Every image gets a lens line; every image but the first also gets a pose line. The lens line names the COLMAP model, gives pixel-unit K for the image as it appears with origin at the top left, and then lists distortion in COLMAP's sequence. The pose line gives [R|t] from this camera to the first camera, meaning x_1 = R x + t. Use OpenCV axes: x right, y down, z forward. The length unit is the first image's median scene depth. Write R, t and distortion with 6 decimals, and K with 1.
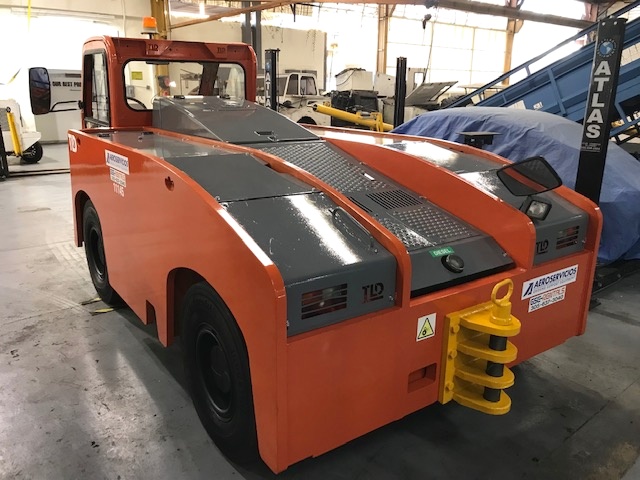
lens RADIAL K [[527.1, 0, 321.2], [0, 527.1, 240.9], [0, 0, 1]] dist [0.017182, -0.023536]
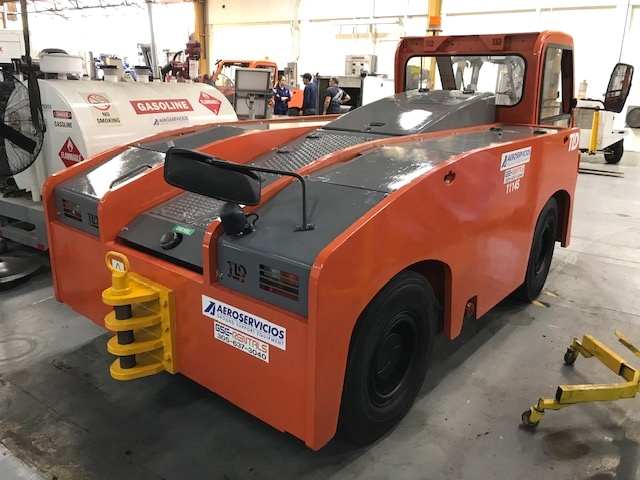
lens RADIAL K [[527.1, 0, 315.8], [0, 527.1, 237.5], [0, 0, 1]] dist [0.017182, -0.023536]
pose [[0.263271, 0.273819, -0.925047, 1.142014], [-0.287480, 0.937578, 0.195711, -0.219905], [0.920893, 0.214408, 0.325554, 0.818449]]
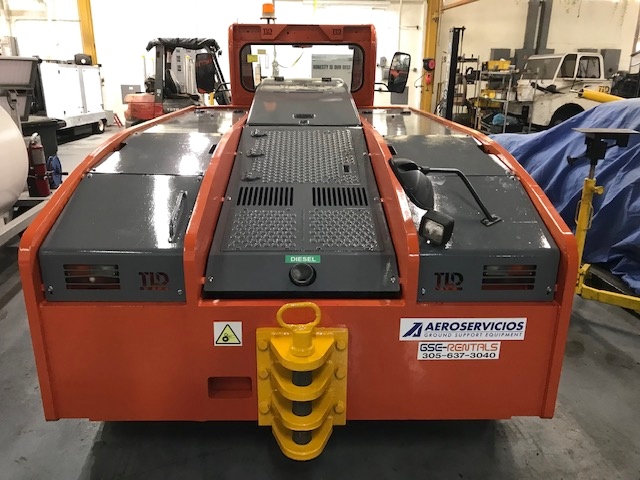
lens RADIAL K [[527.1, 0, 316.5], [0, 527.1, 241.2], [0, 0, 1]] dist [0.017182, -0.023536]
pose [[0.828797, 0.170348, -0.532989, 0.637020], [-0.154300, 0.985178, 0.074936, -0.069794], [0.537855, 0.020133, 0.842797, 0.254639]]
